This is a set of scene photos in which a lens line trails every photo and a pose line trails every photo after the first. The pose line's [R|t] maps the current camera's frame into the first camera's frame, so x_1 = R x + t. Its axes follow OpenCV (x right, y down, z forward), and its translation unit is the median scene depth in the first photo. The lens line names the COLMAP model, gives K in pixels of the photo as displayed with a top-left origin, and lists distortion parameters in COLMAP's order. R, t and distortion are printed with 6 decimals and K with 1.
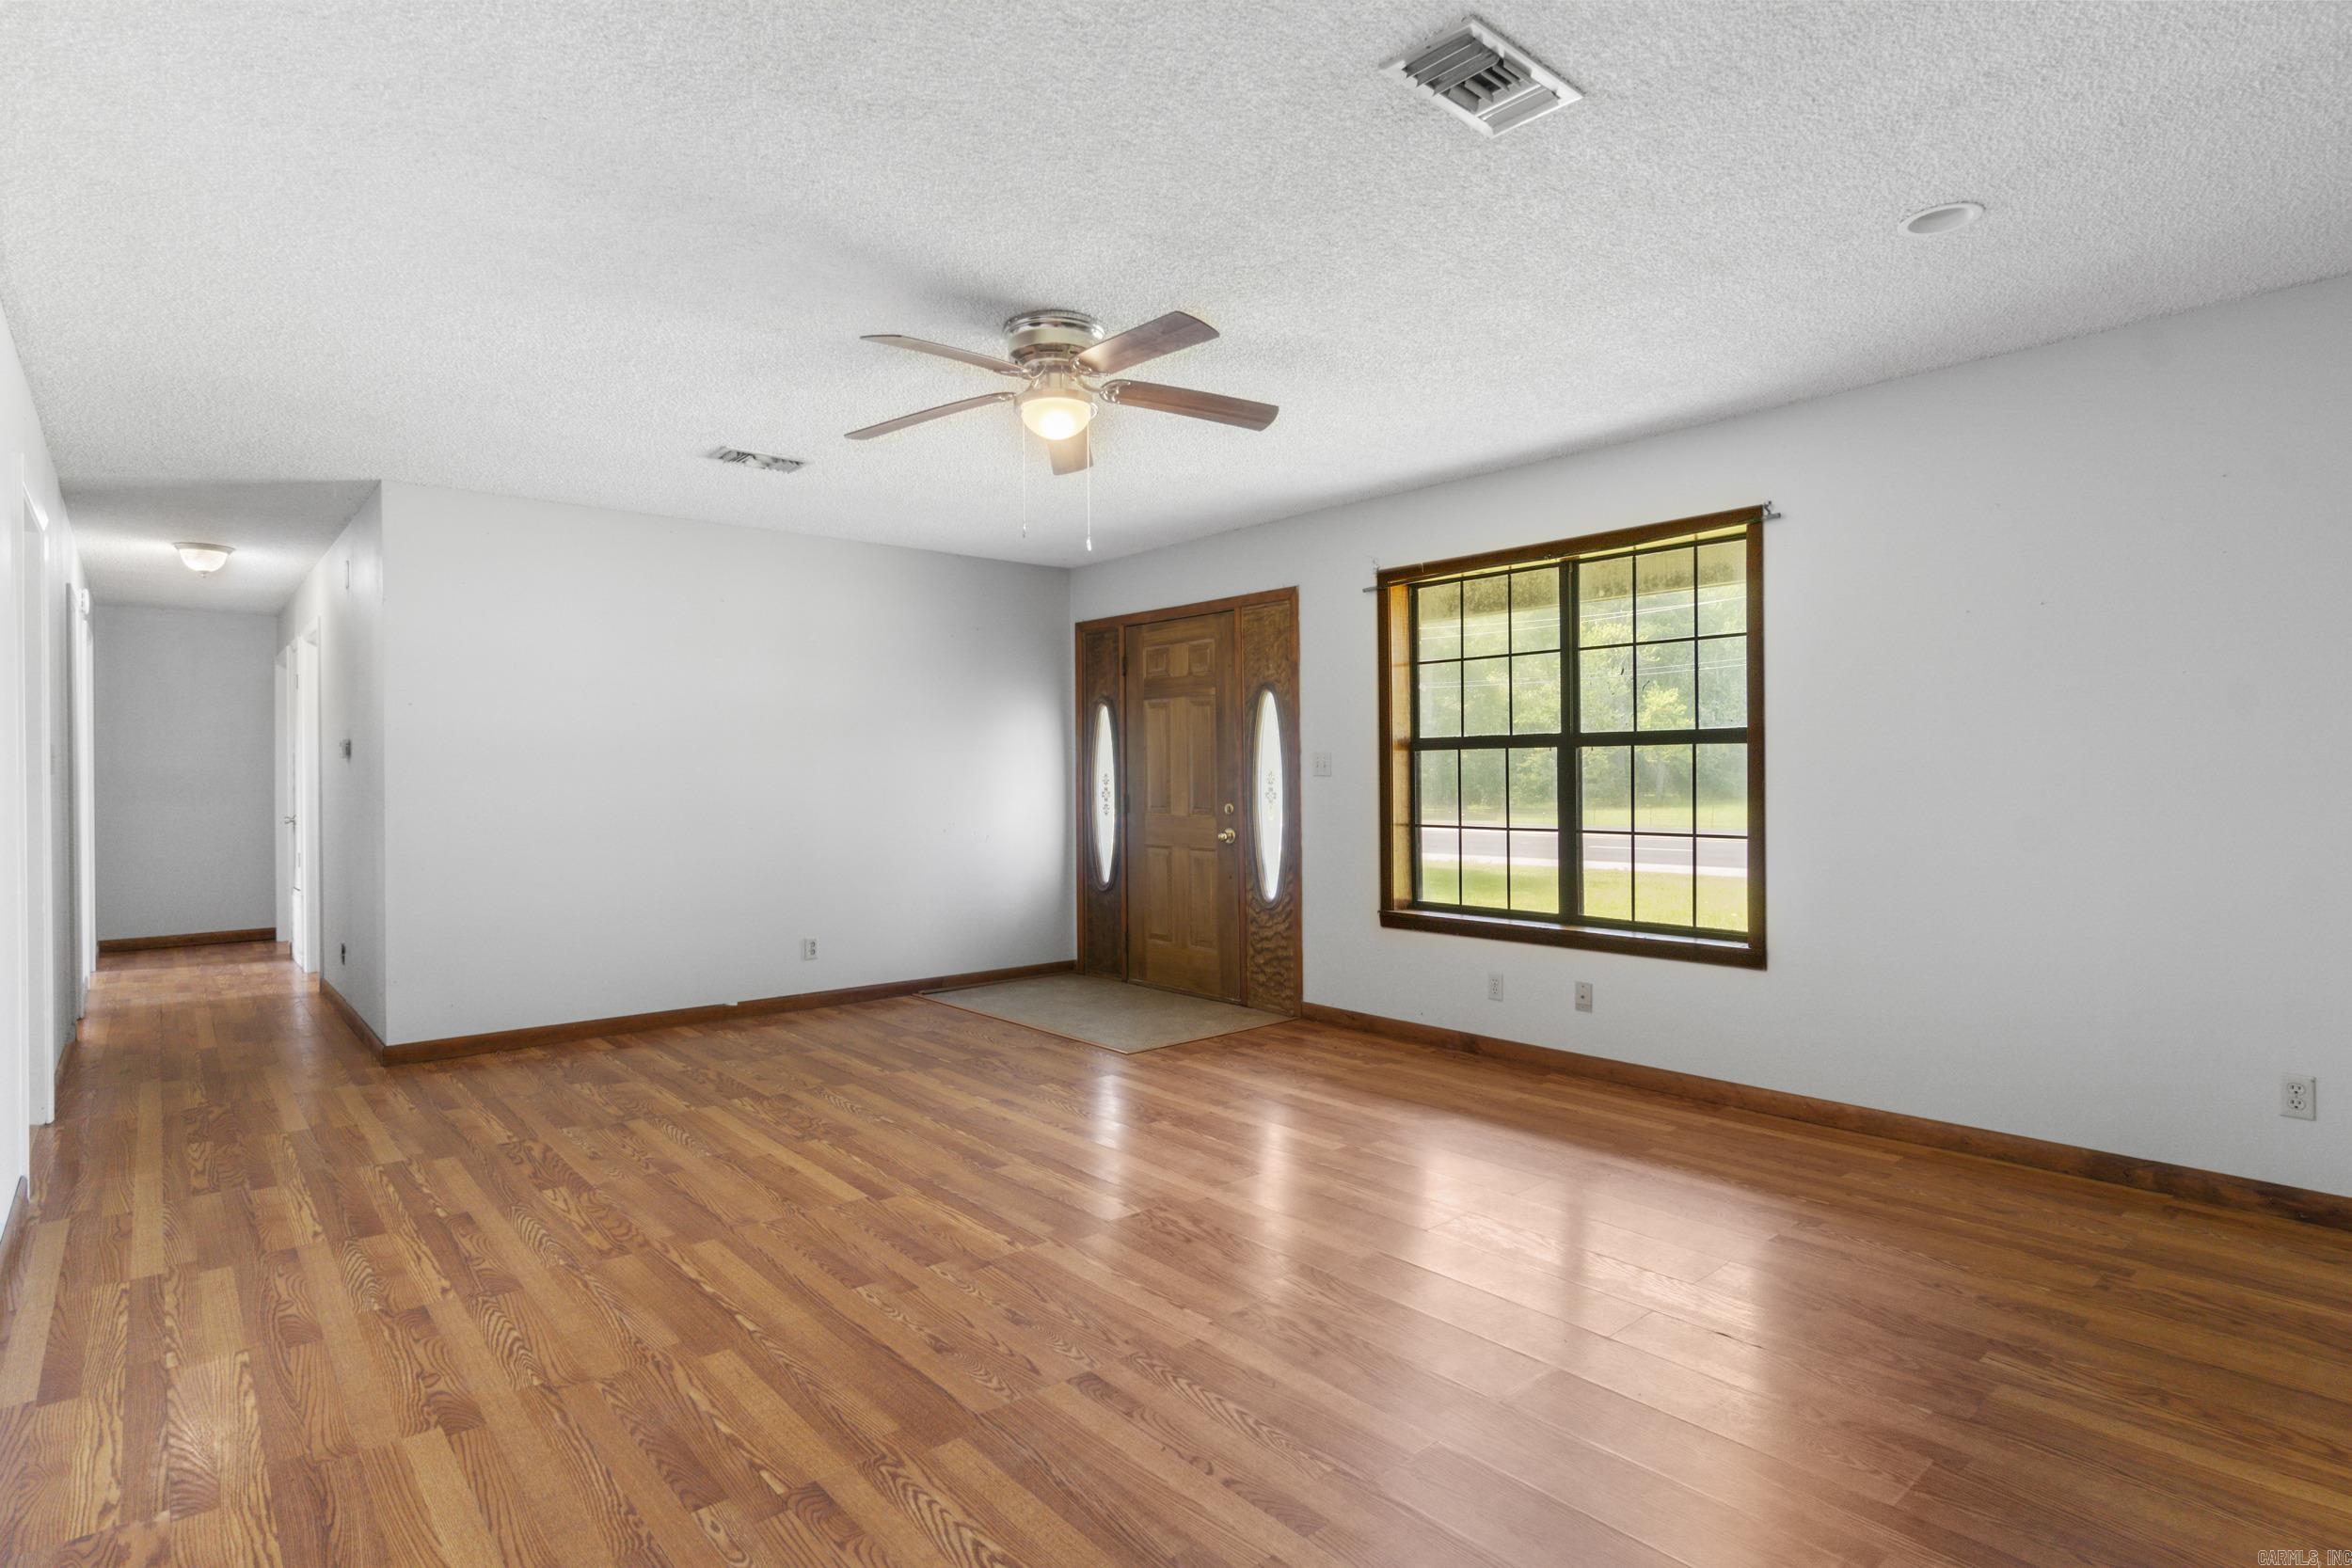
lens RADIAL K [[1203.9, 0, 1161.4], [0, 1203.9, 775.0], [0, 0, 1]] dist [-0.006716, 0.005379]
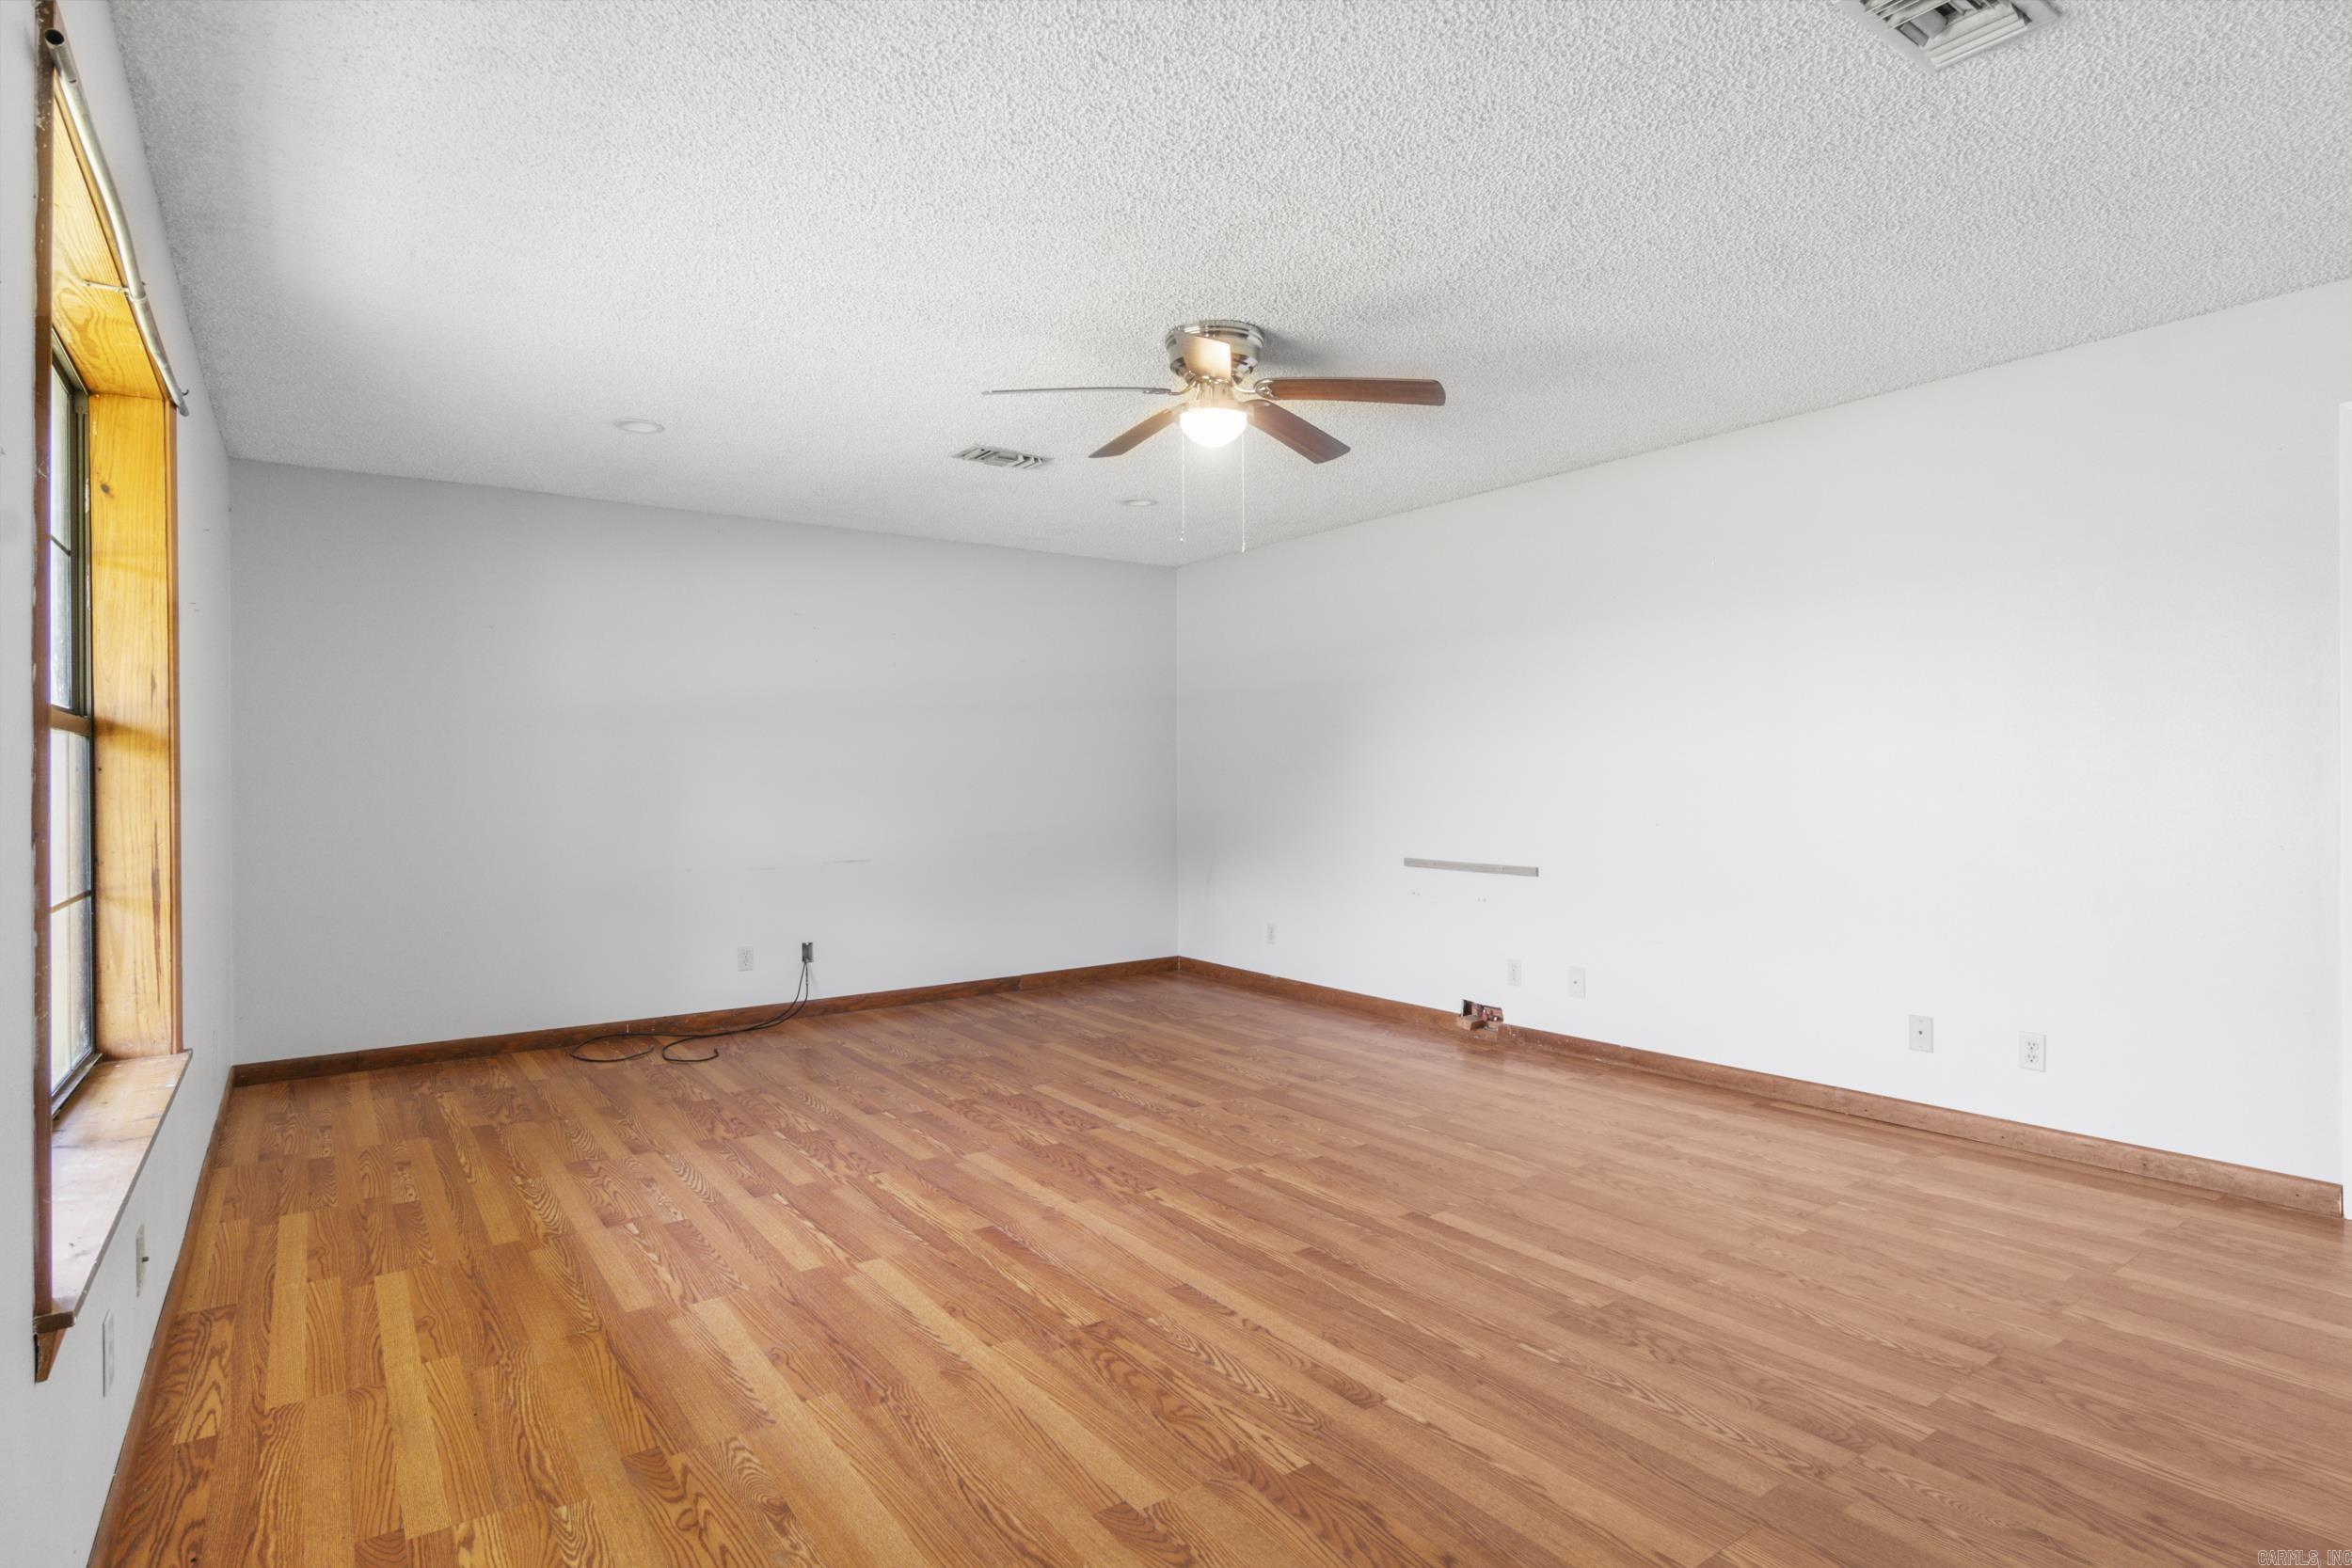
lens RADIAL K [[1203.9, 0, 1161.4], [0, 1203.9, 775.0], [0, 0, 1]] dist [-0.006716, 0.005379]
pose [[-0.995670, 0.017063, 0.091375, -0.093587], [0.016763, 0.999851, -0.004054, 0.004206], [-0.091431, -0.002505, -0.995808, 1.429795]]
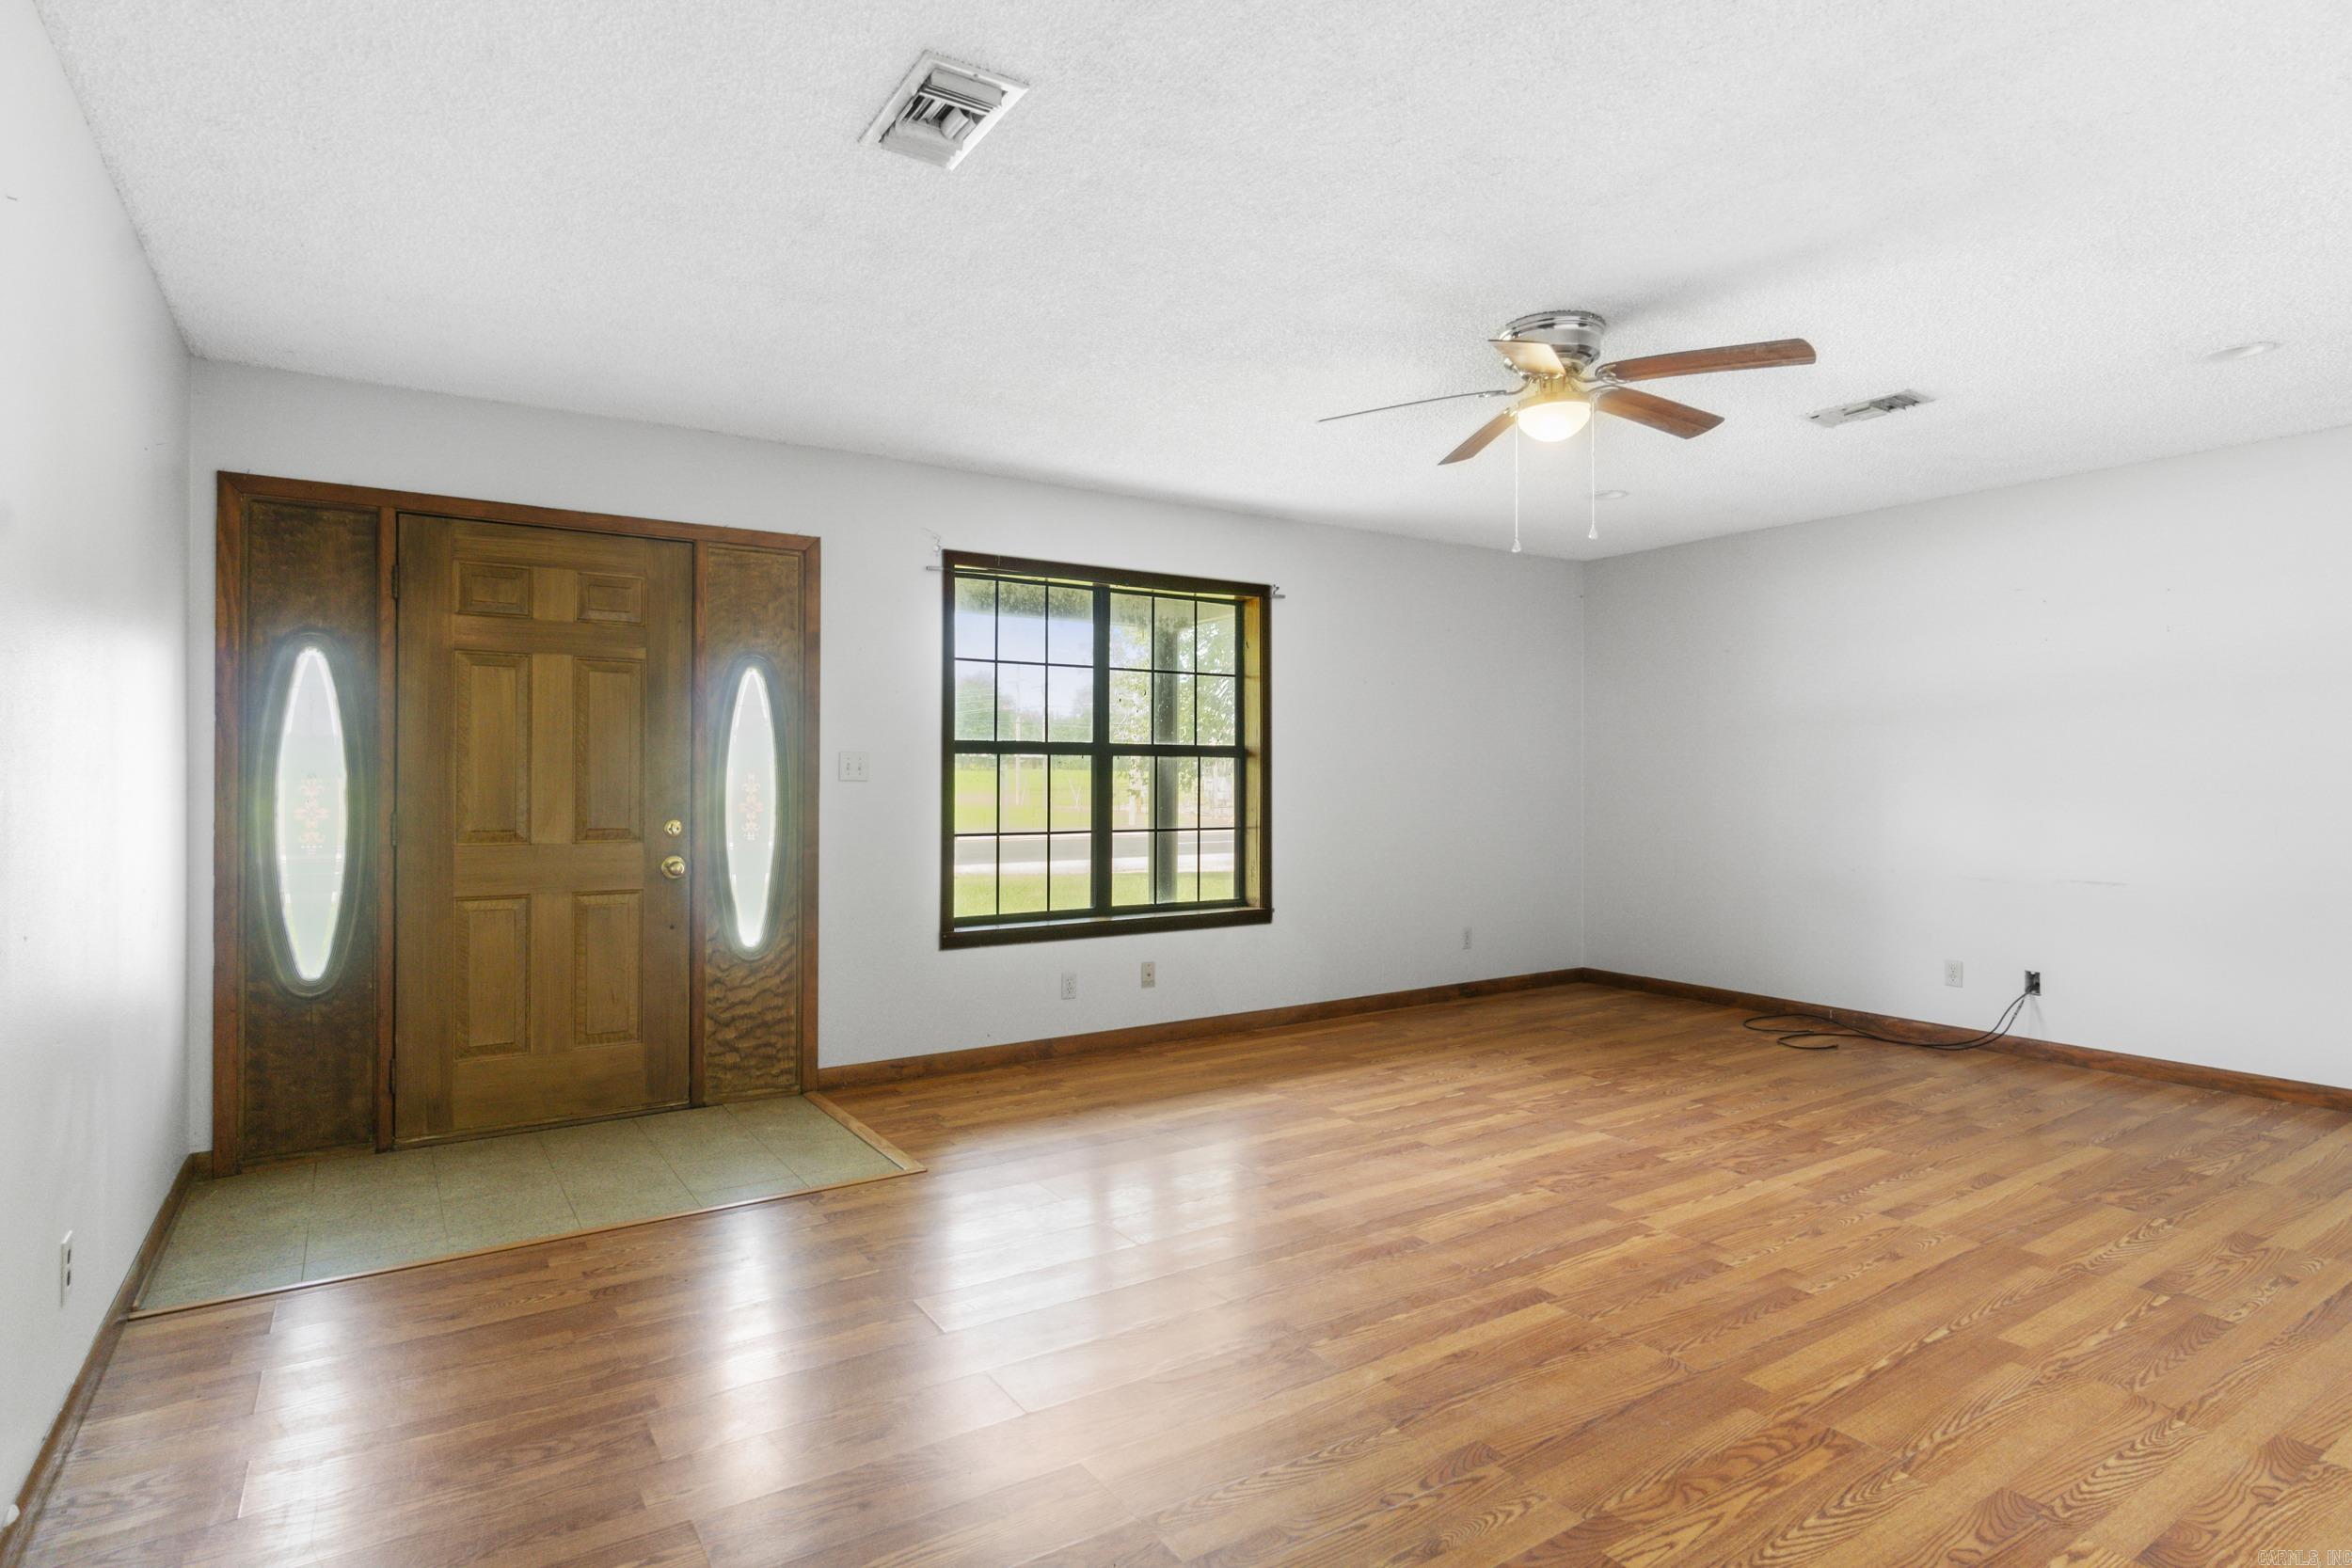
lens RADIAL K [[1203.9, 0, 1161.4], [0, 1203.9, 775.0], [0, 0, 1]] dist [-0.006716, 0.005379]
pose [[0.125115, 0.009842, 0.992093, -0.787279], [-0.000724, 0.999951, -0.009829, 0.005672], [-0.992142, 0.000512, 0.125116, 0.846624]]
